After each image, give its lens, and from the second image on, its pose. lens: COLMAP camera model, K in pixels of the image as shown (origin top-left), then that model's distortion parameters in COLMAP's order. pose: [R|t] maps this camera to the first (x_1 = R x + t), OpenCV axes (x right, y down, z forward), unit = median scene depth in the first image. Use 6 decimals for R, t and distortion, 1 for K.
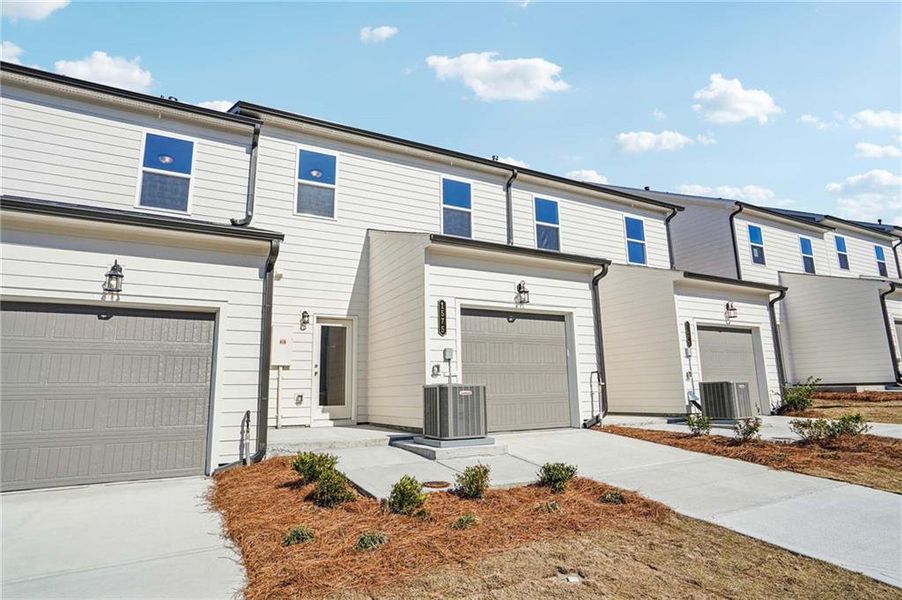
lens RADIAL K [[503.0, 0, 442.9], [0, 503.0, 297.8], [0, 0, 1]] dist [-0.043681, 0.039245]
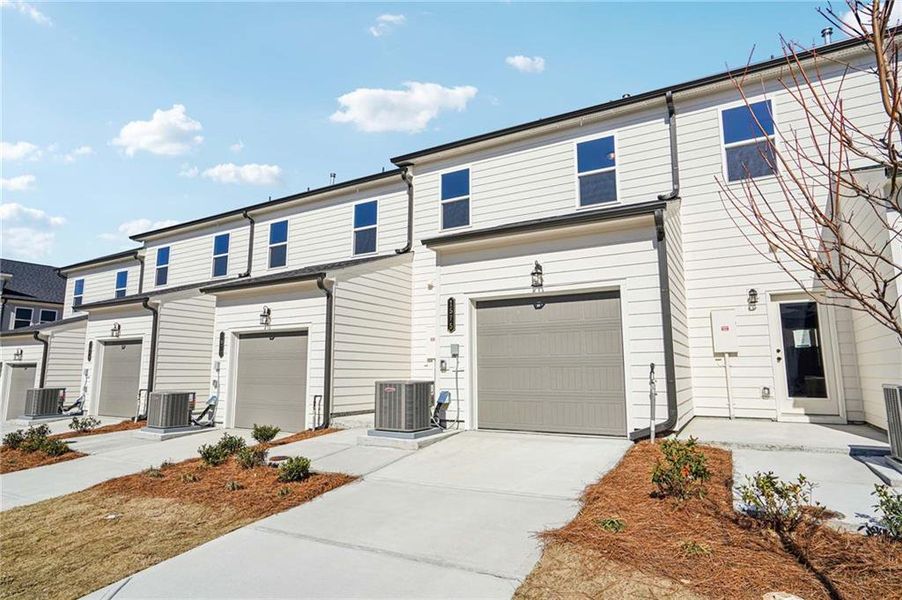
lens RADIAL K [[503.0, 0, 442.9], [0, 503.0, 297.8], [0, 0, 1]] dist [-0.043681, 0.039245]
pose [[0.523990, -0.108606, -0.844772, 0.755688], [0.153741, 0.987606, -0.031607, 0.030138], [0.837734, -0.113314, 0.534193, 0.374045]]
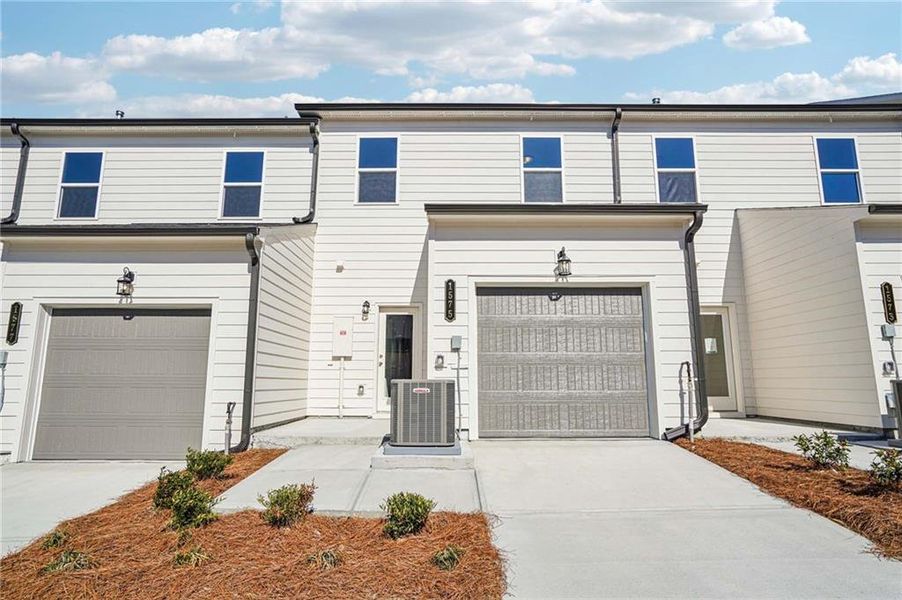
lens RADIAL K [[503.0, 0, 442.9], [0, 503.0, 297.8], [0, 0, 1]] dist [-0.043681, 0.039245]
pose [[0.881715, -0.059445, -0.468022, 0.335506], [0.072687, 0.997302, 0.010266, 0.022141], [0.466149, -0.043070, 0.883657, 0.206744]]
